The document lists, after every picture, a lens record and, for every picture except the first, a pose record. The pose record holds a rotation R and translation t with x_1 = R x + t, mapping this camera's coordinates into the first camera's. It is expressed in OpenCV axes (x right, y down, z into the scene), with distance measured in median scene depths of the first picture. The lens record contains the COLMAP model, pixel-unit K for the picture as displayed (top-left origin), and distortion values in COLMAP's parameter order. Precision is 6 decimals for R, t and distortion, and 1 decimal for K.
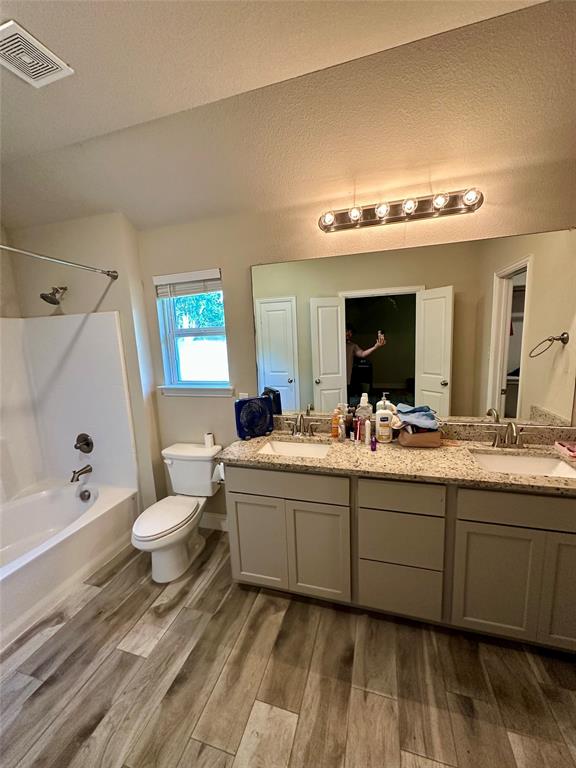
lens RADIAL K [[306.9, 0, 288.0], [0, 306.9, 384.0], [0, 0, 1]] dist [-0.003916, 0.001029]
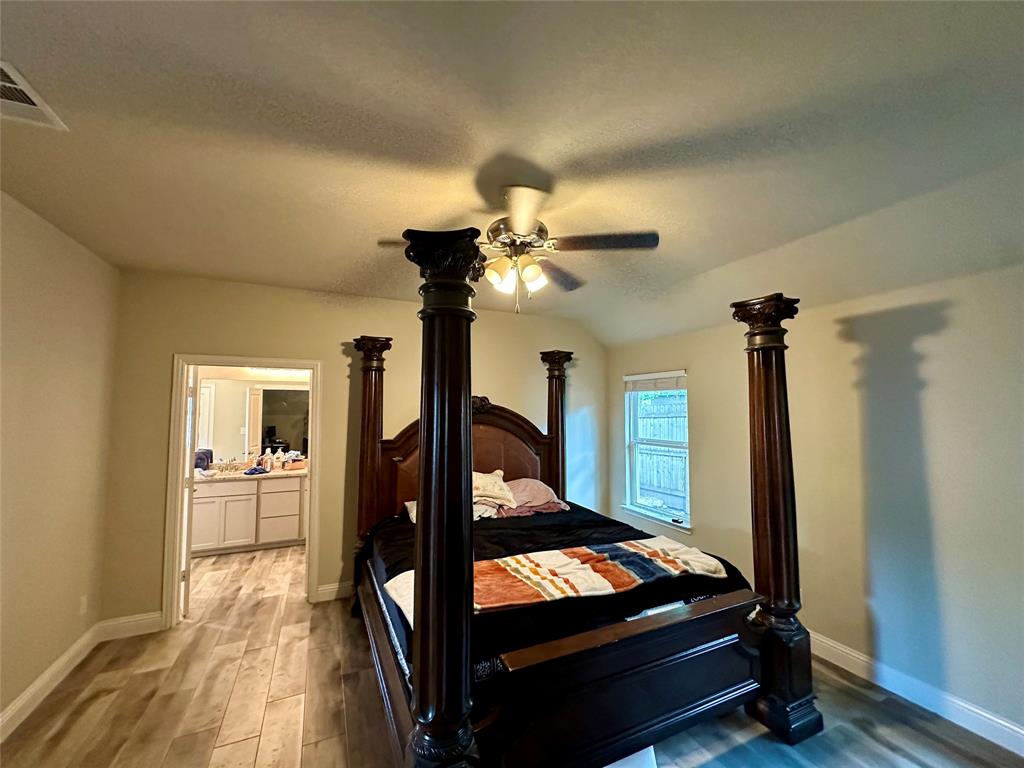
lens RADIAL K [[409.2, 0, 512.0], [0, 409.2, 384.0], [0, 0, 1]] dist [-0.003916, 0.001029]
pose [[0.741656, 0.083775, 0.665528, -0.400888], [0.067599, 0.977785, -0.198412, 0.275715], [-0.667365, 0.192142, 0.719517, -2.161214]]
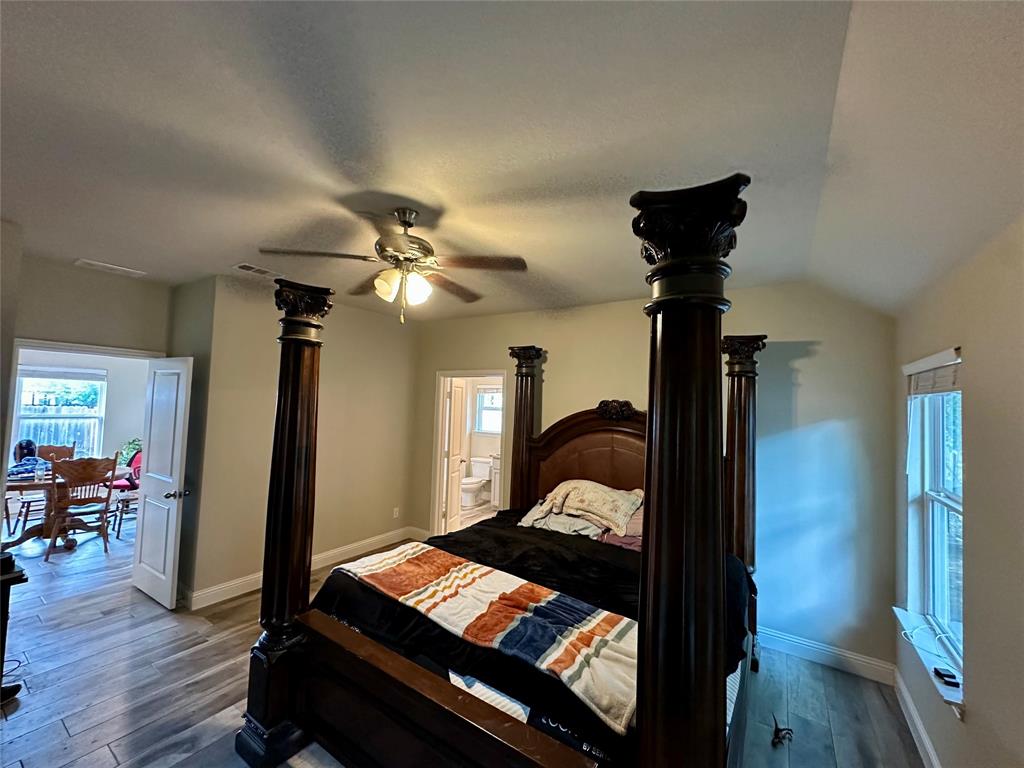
lens RADIAL K [[409.2, 0, 512.0], [0, 409.2, 384.0], [0, 0, 1]] dist [-0.003916, 0.001029]
pose [[0.956155, 0.064699, -0.285623, 0.901353], [-0.118797, 0.977133, -0.176348, 0.220801], [0.267683, 0.202548, 0.941977, -2.390288]]
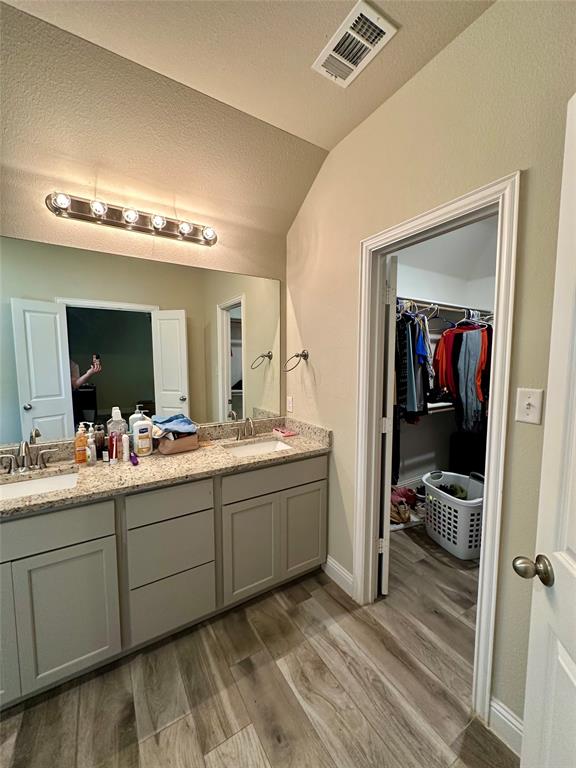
lens RADIAL K [[306.1, 0, 287.3], [0, 306.1, 385.9], [0, 0, 1]] dist [-0.000723, 0.000369]
pose [[0.656369, -0.023606, 0.754071, -0.100359], [0.086699, 0.995249, -0.044310, 0.055091], [-0.749442, 0.094461, 0.655297, 0.031205]]
